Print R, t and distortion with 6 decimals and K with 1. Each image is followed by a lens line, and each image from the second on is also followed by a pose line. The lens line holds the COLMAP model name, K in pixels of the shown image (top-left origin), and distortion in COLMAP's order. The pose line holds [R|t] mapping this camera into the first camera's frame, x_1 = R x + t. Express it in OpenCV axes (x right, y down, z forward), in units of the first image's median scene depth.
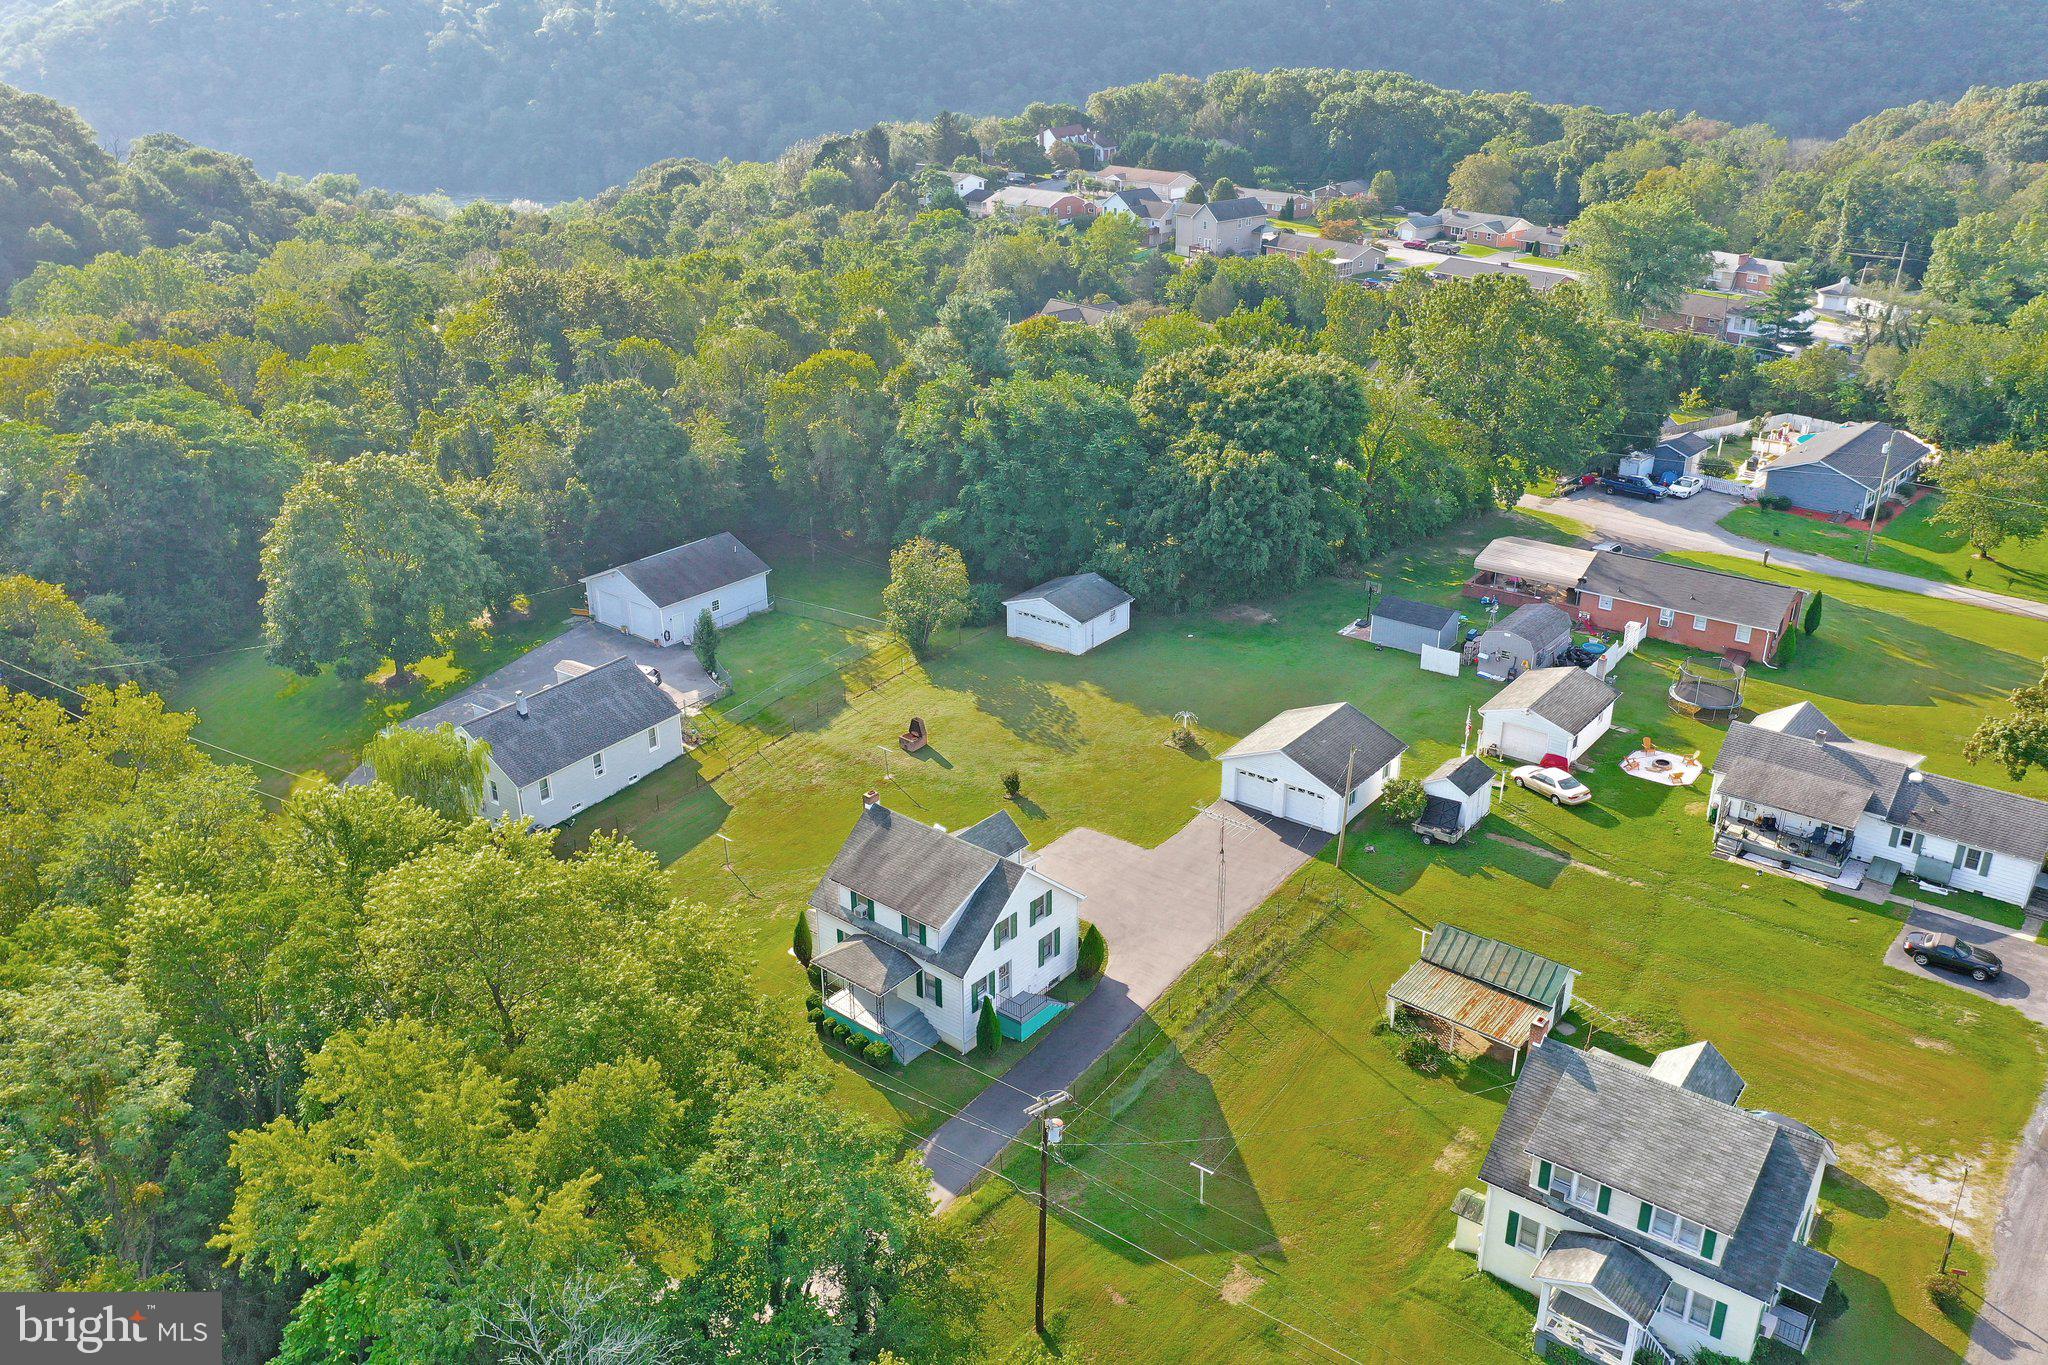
lens RADIAL K [[1609.7, 0, 1024.5], [0, 1609.7, 690.6], [0, 0, 1]] dist [0.009096, 0.005230]
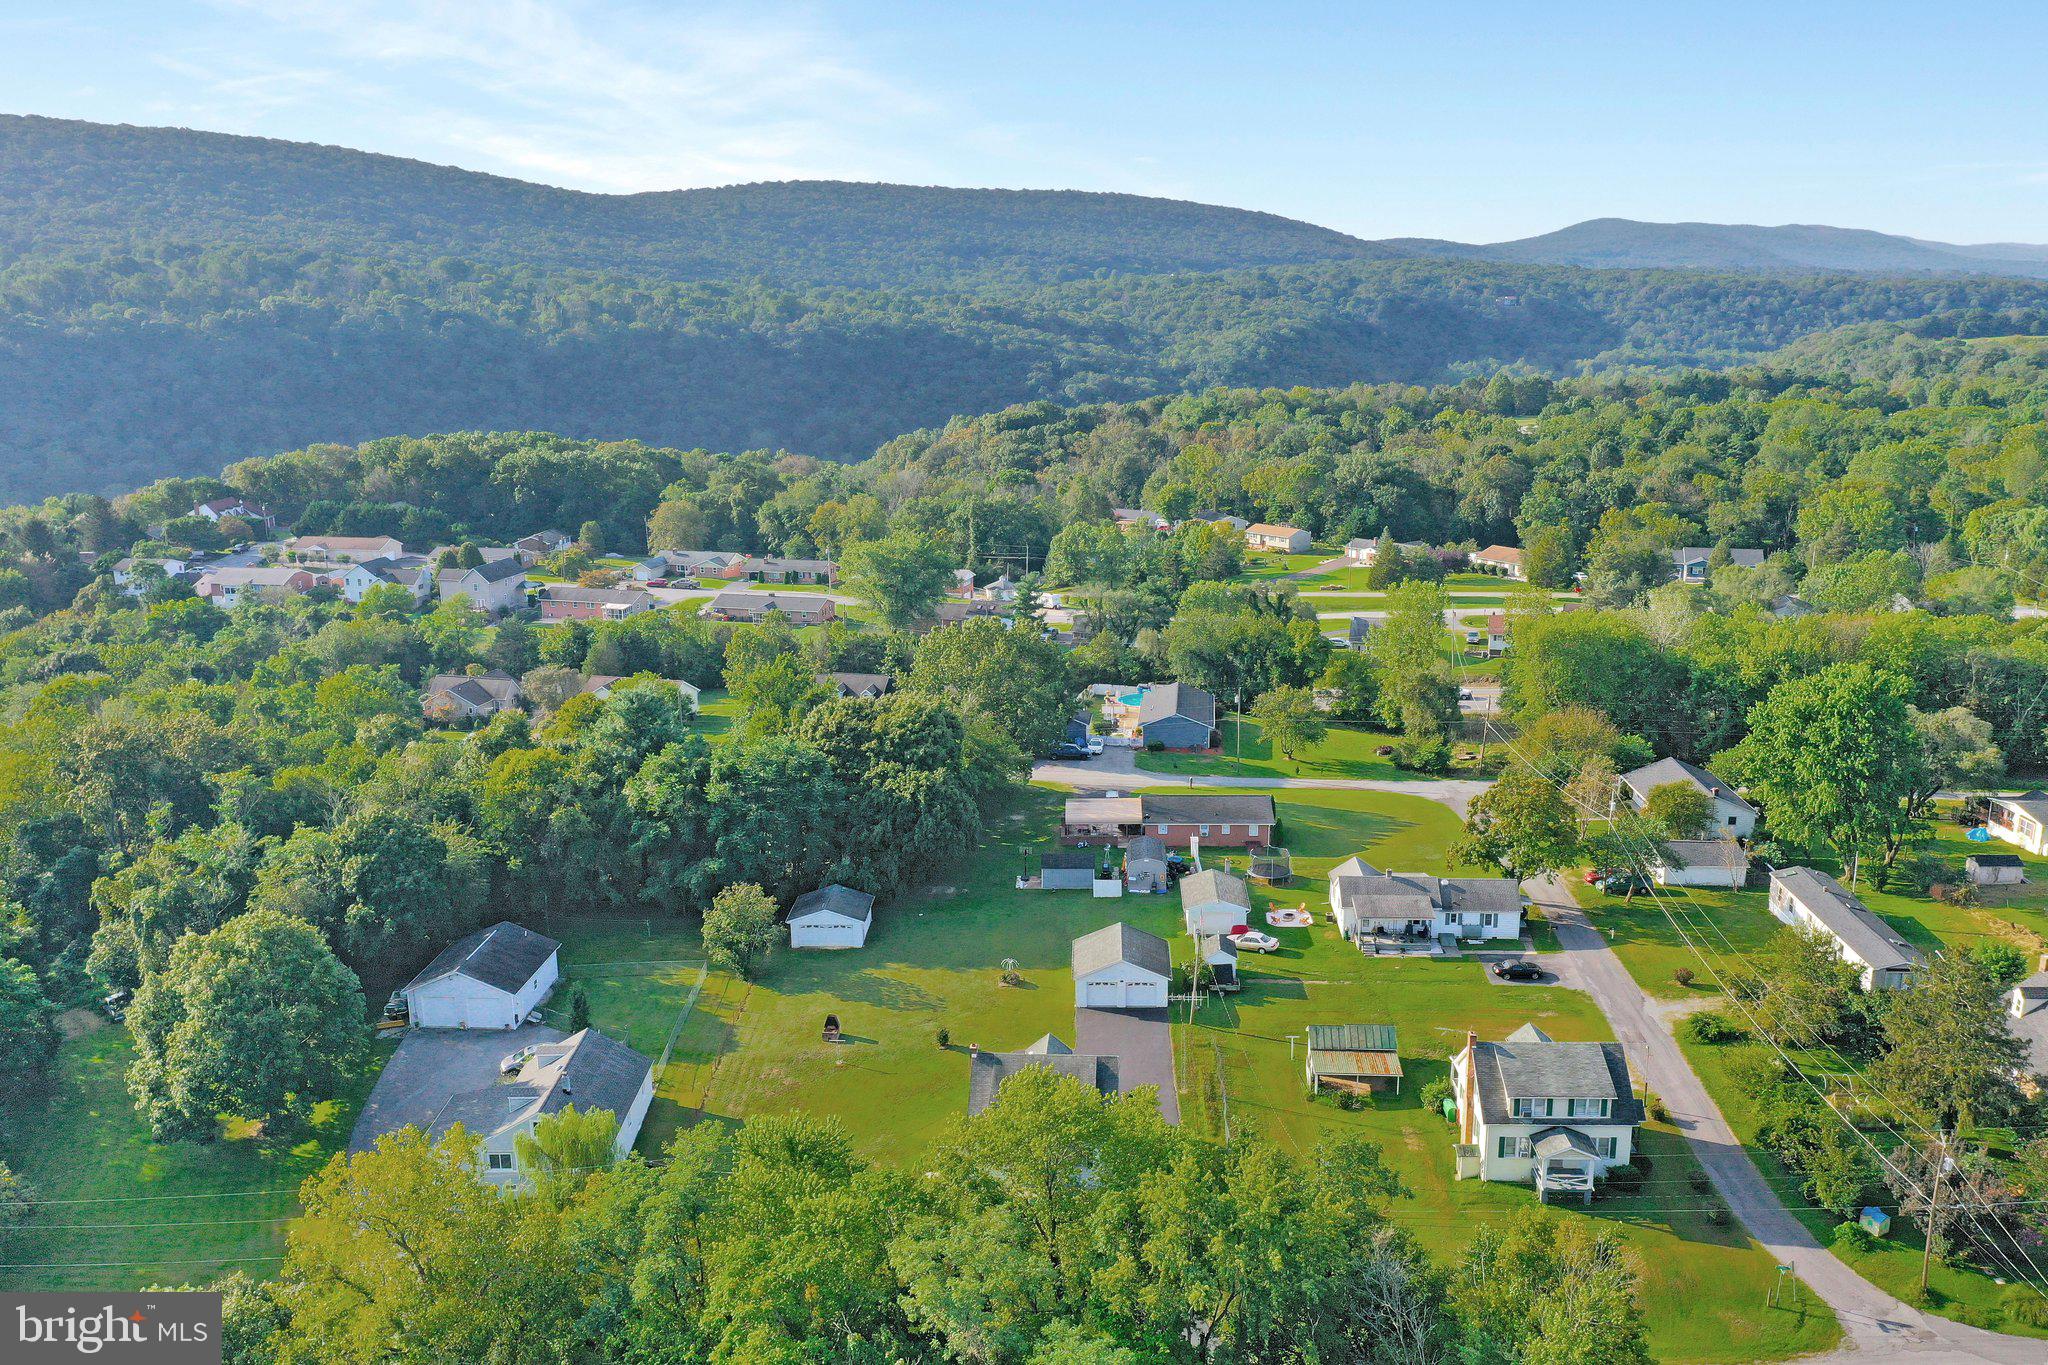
lens RADIAL K [[1625.2, 0, 1024.0], [0, 1625.2, 682.5], [0, 0, 1]] dist [0.012315, 0.010028]
pose [[0.813489, -0.139499, 0.564602, -0.639273], [0.242502, 0.963747, -0.111284, -0.056636], [-0.528610, 0.227445, 0.817827, -0.194941]]
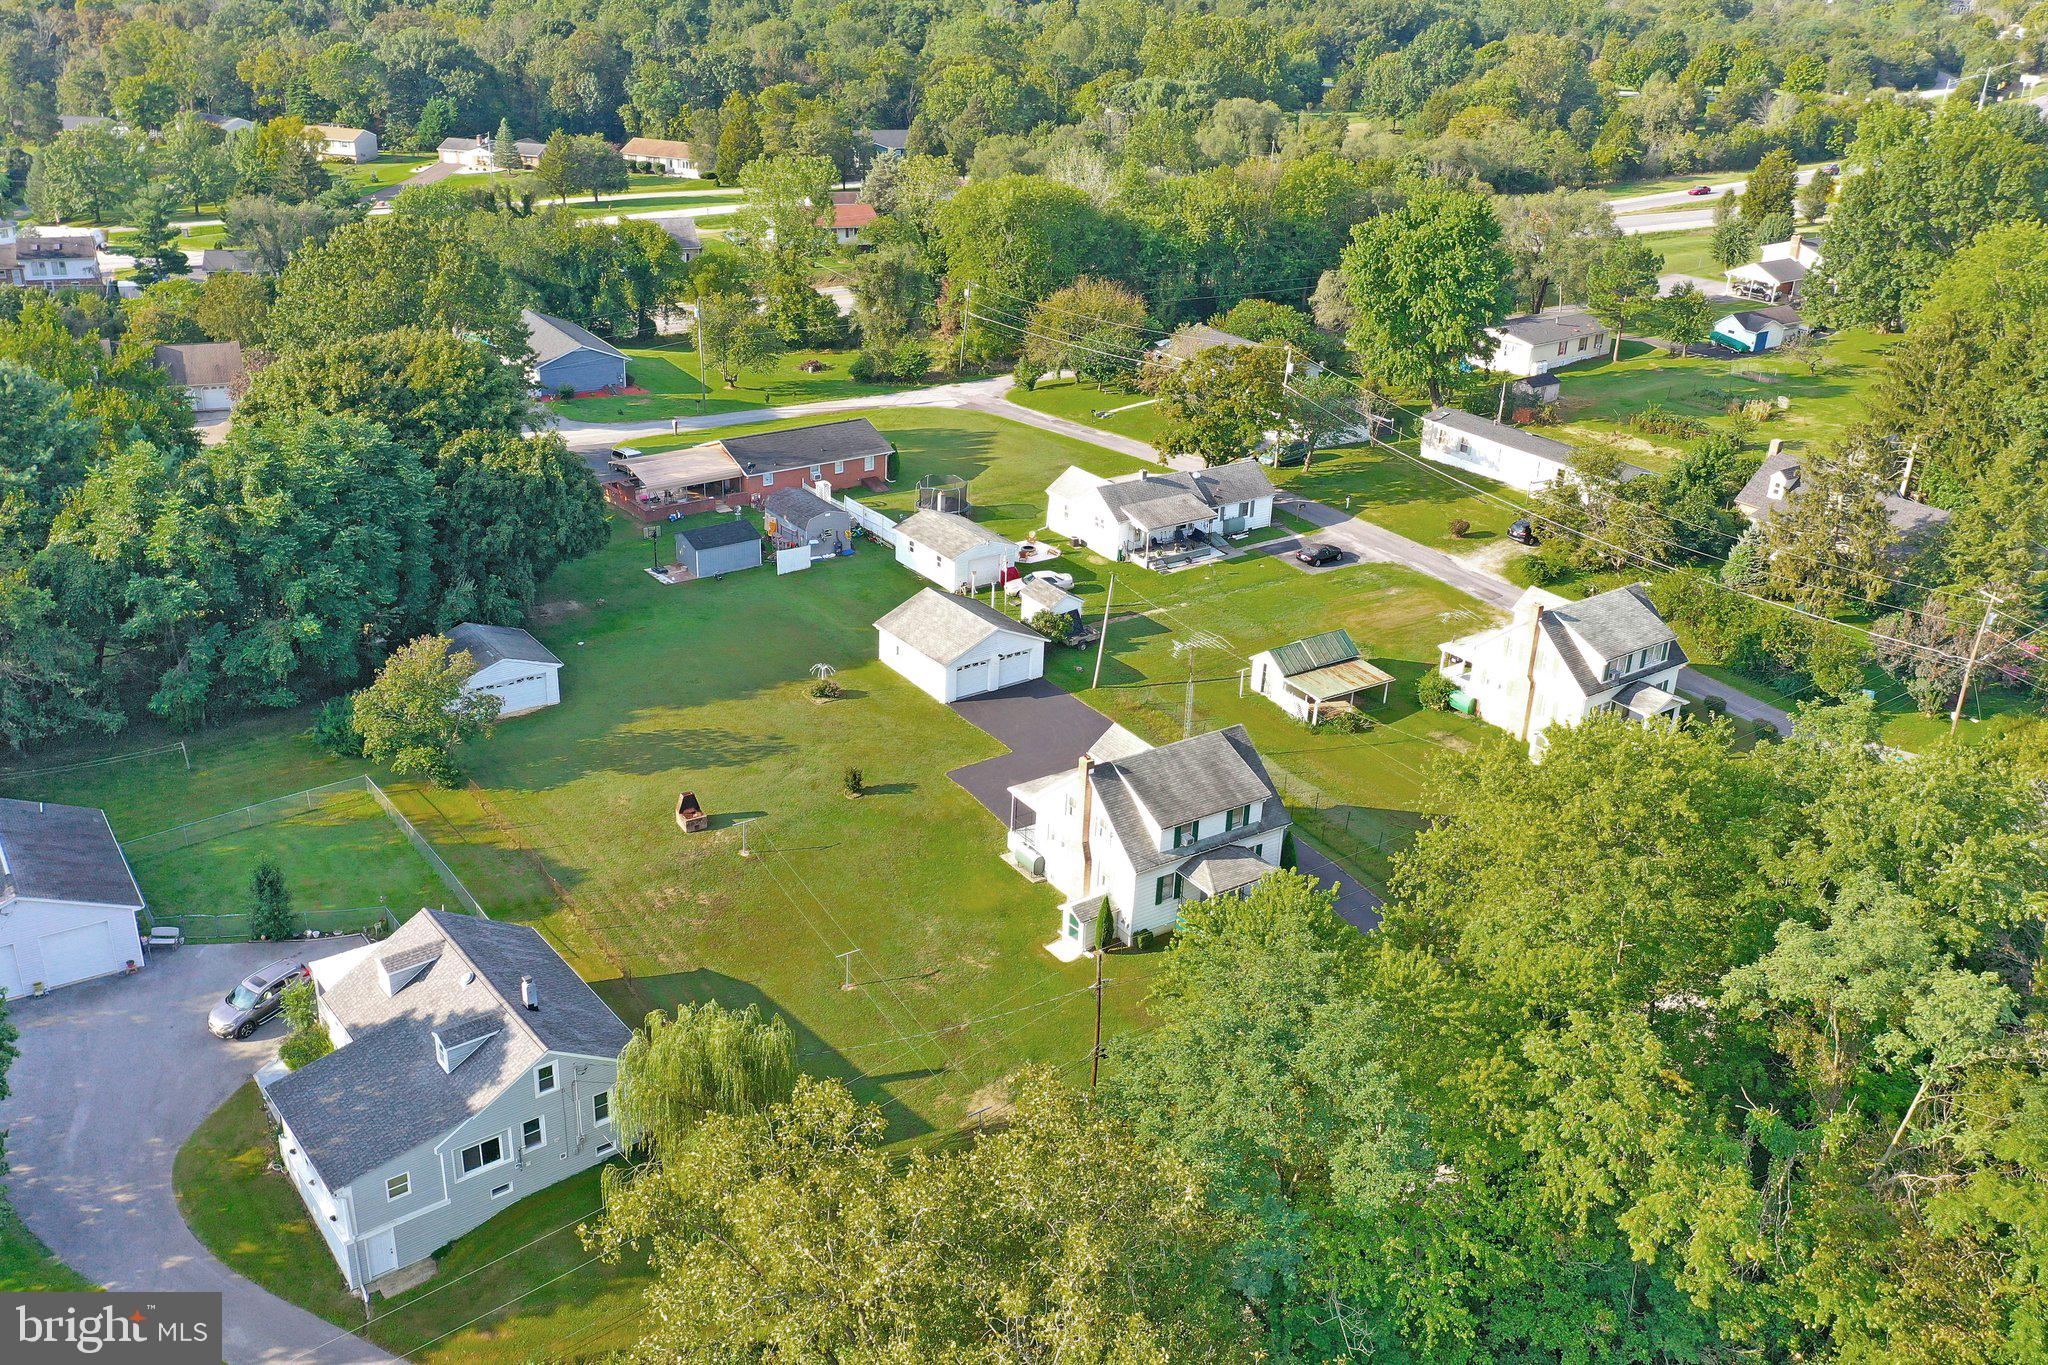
lens RADIAL K [[1769.2, 0, 1033.3], [0, 1769.2, 682.0], [0, 0, 1]] dist [0.010181, 0.004385]
pose [[0.267440, -0.375756, 0.887290, -0.831464], [0.354219, 0.894693, 0.272126, -0.226245], [-0.896105, 0.241518, 0.372377, 0.480847]]
